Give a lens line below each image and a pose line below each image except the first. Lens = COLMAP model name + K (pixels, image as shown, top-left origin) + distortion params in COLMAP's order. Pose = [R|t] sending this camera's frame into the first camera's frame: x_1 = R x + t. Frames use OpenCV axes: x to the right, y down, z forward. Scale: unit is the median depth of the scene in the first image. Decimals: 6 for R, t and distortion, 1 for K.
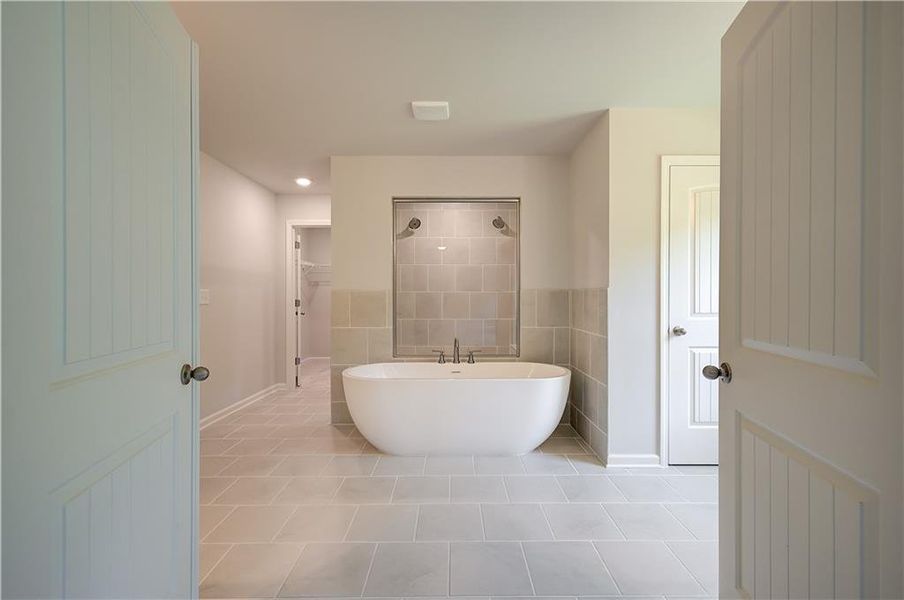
lens RADIAL K [[379.2, 0, 453.2], [0, 379.2, 298.1], [0, 0, 1]] dist [0.000244, -0.000015]
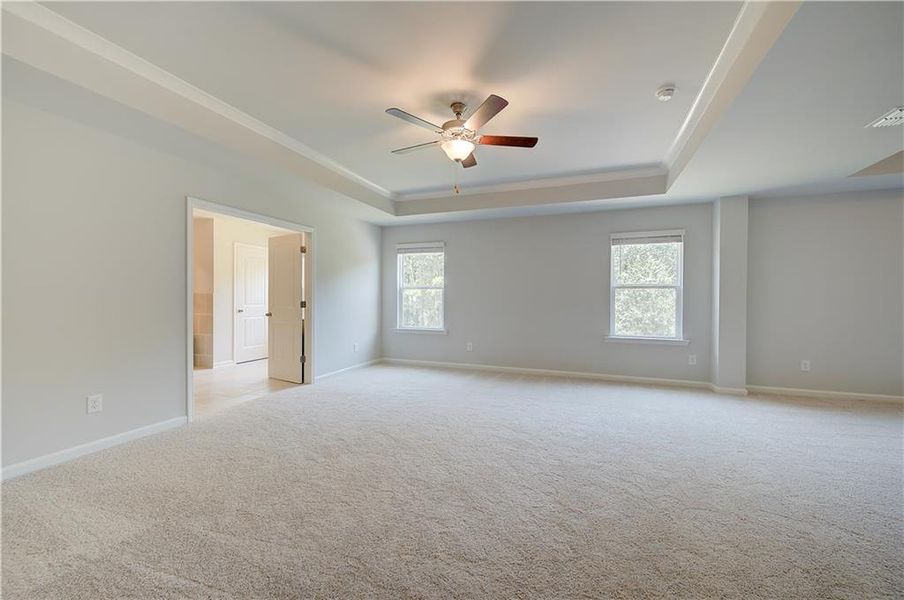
lens RADIAL K [[379.2, 0, 451.5], [0, 379.2, 299.4], [0, 0, 1]] dist [0.000244, -0.000015]
pose [[0.346144, -0.000501, 0.938181, -1.327969], [-0.001249, 0.999999, 0.000995, 0.004014], [-0.938181, -0.001516, 0.346143, -1.244310]]
